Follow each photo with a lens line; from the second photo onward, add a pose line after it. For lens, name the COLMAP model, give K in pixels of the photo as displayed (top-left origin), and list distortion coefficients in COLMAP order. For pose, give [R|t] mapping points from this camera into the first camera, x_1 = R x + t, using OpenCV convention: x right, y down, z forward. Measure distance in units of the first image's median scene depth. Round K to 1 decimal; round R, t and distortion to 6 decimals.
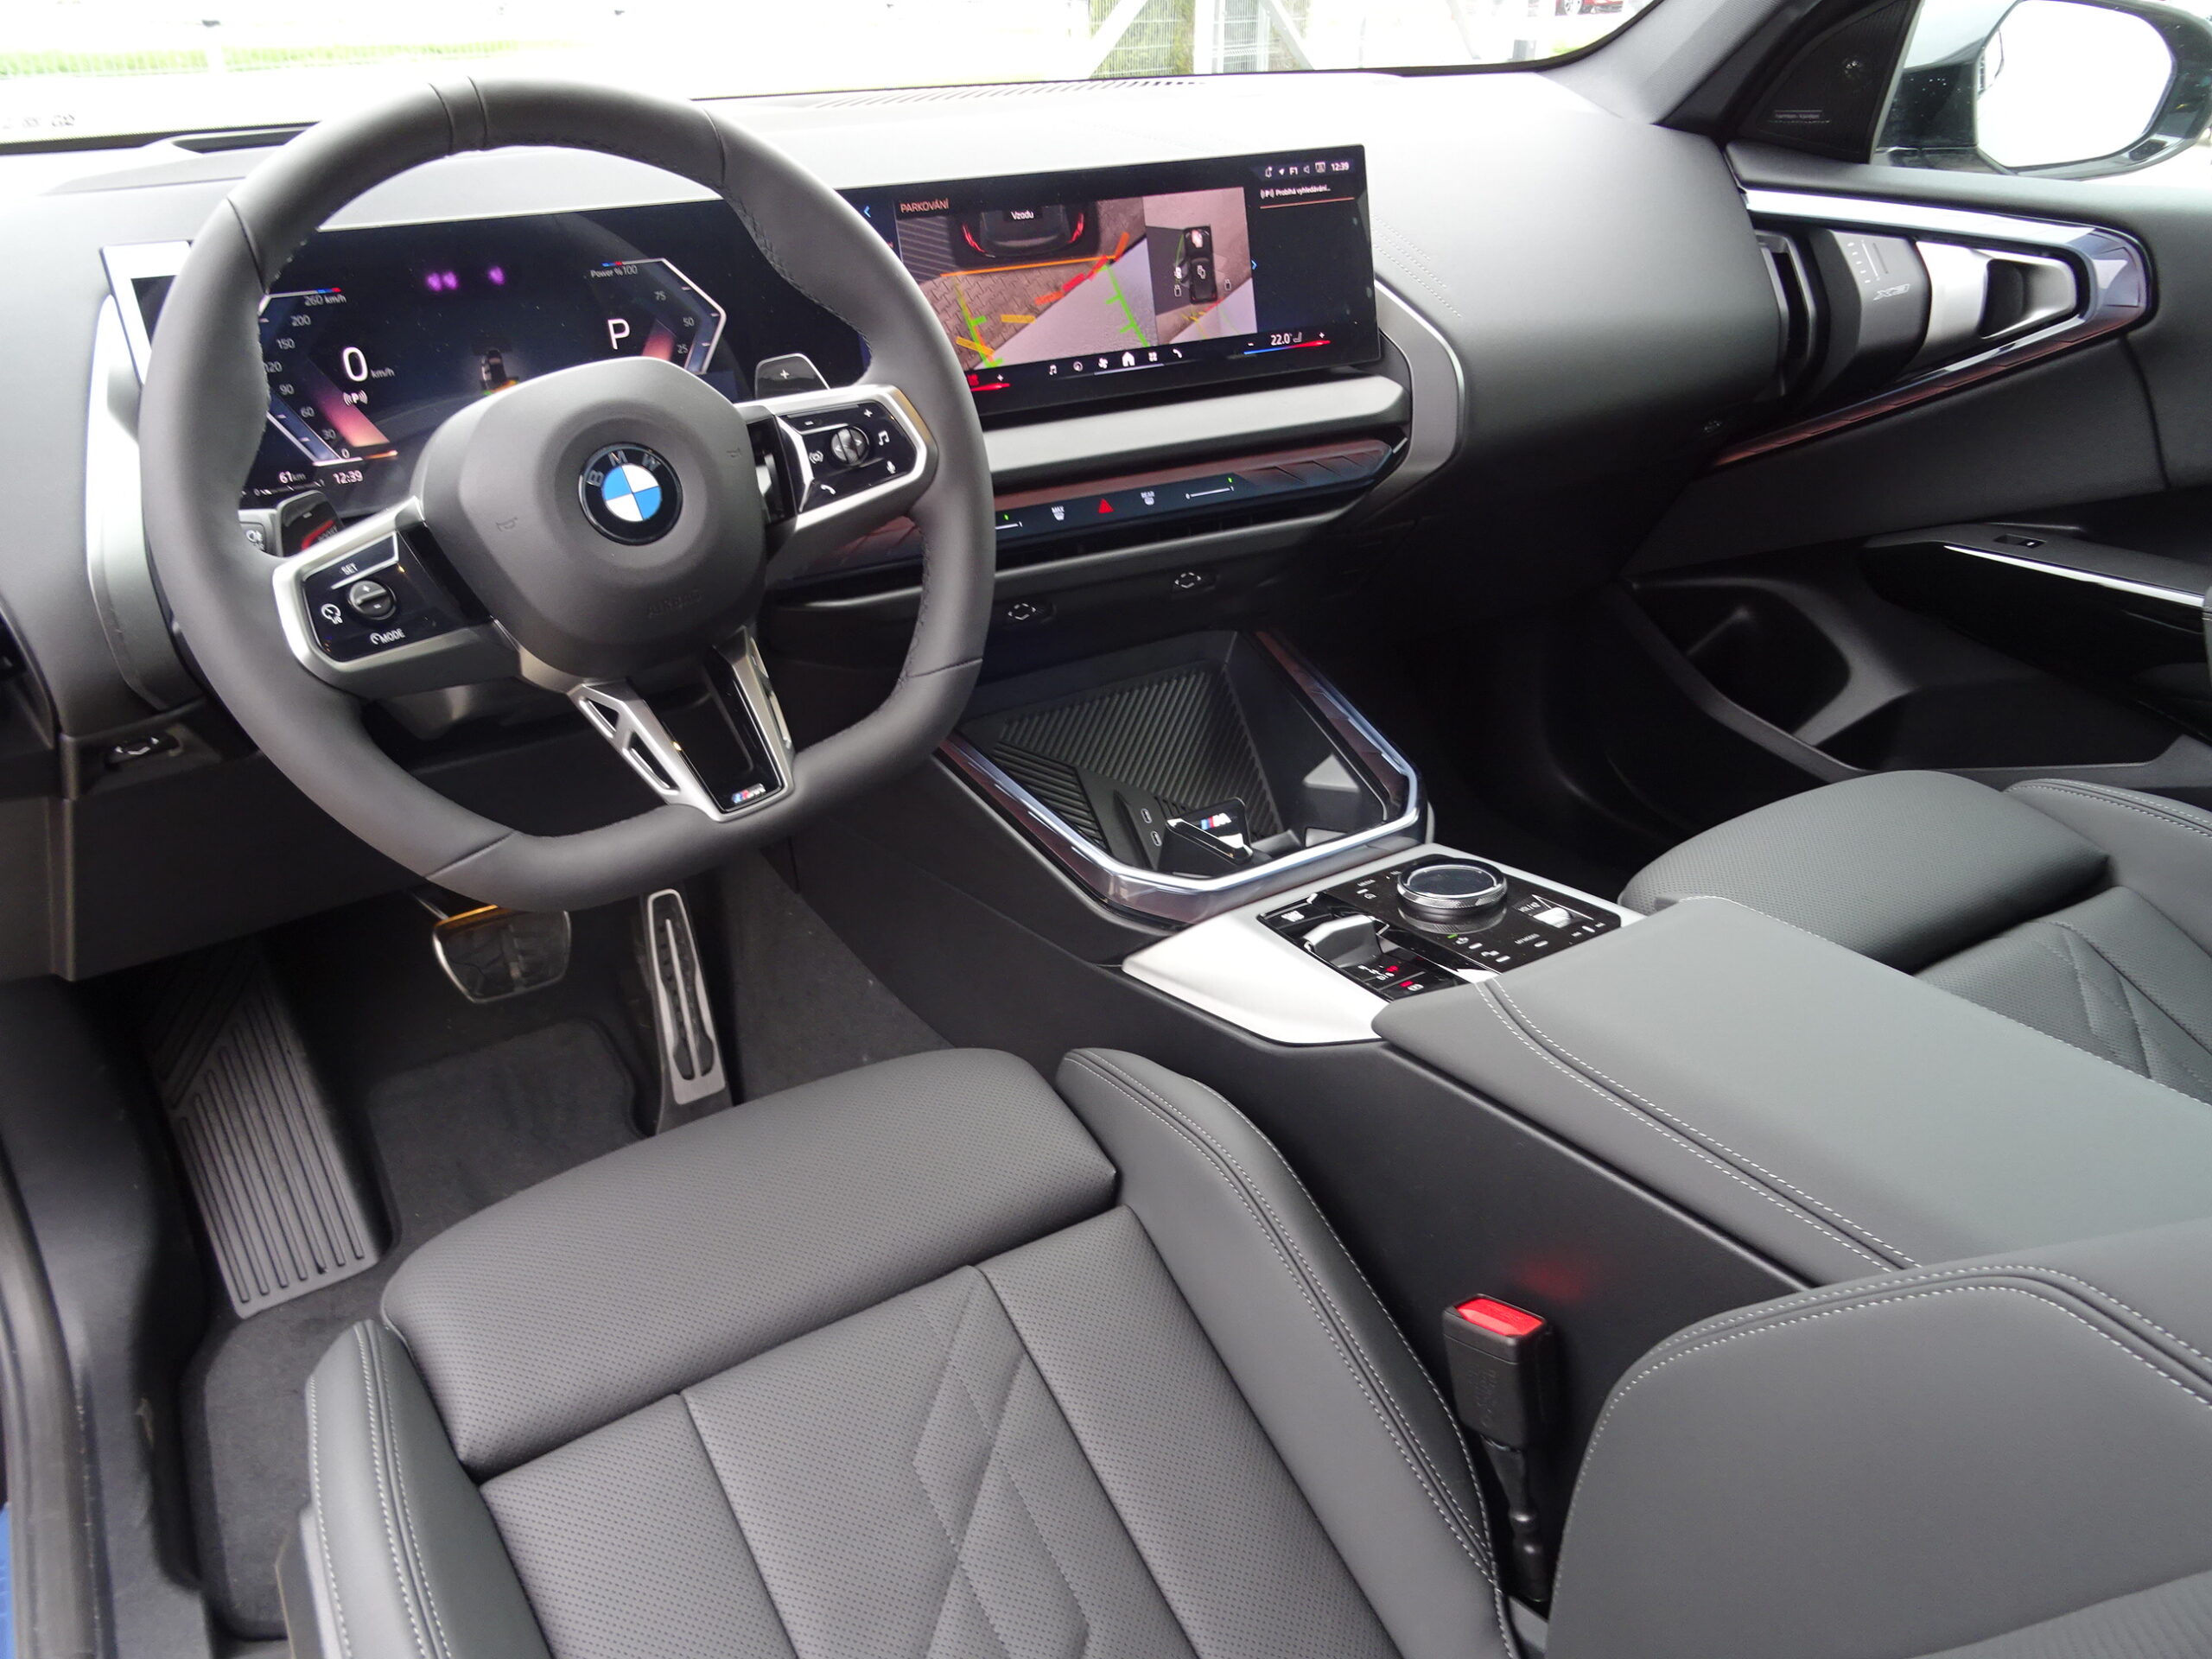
lens RADIAL K [[1716.8, 0, 1106.0], [0, 1716.8, 829.5], [0, 0, 1]] dist [-0.005284, -0.007441]
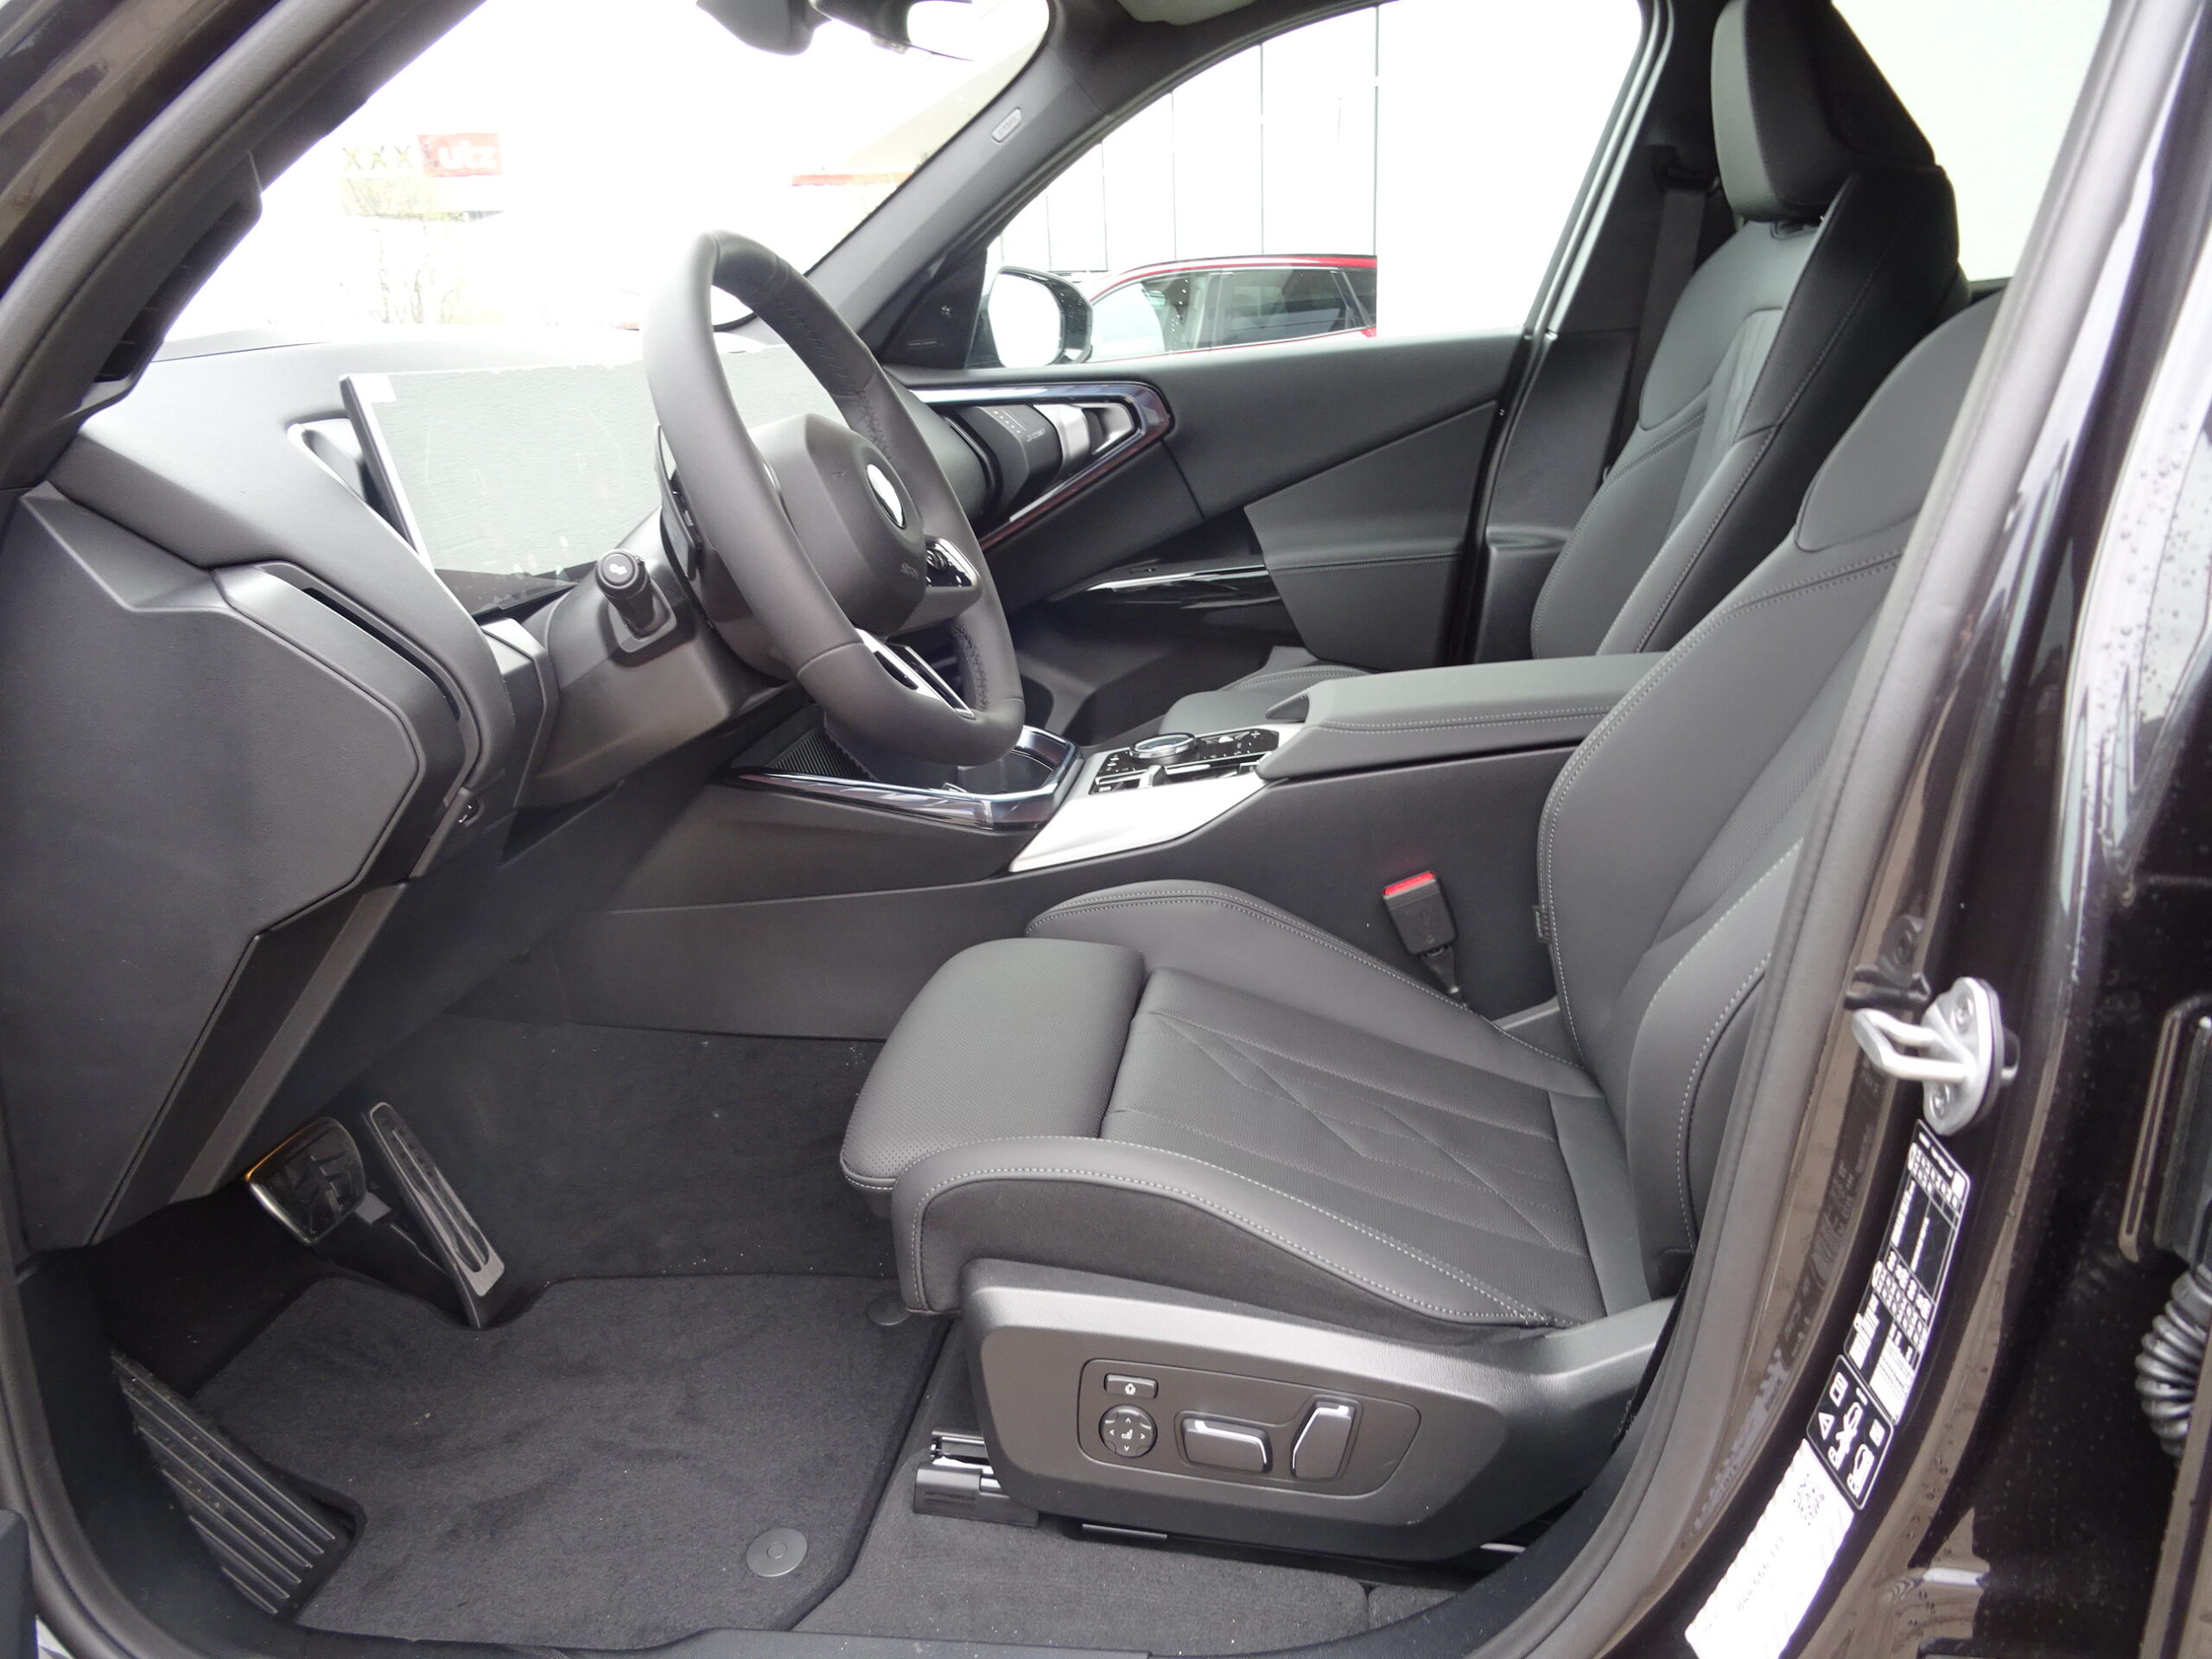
lens RADIAL K [[1716.8, 0, 1106.0], [0, 1716.8, 829.5], [0, 0, 1]] dist [-0.005284, -0.007441]
pose [[0.602960, -0.227091, 0.764767, -0.810179], [0.405234, 0.912930, -0.048409, 0.123926], [-0.687186, 0.339098, 0.642486, 0.062270]]
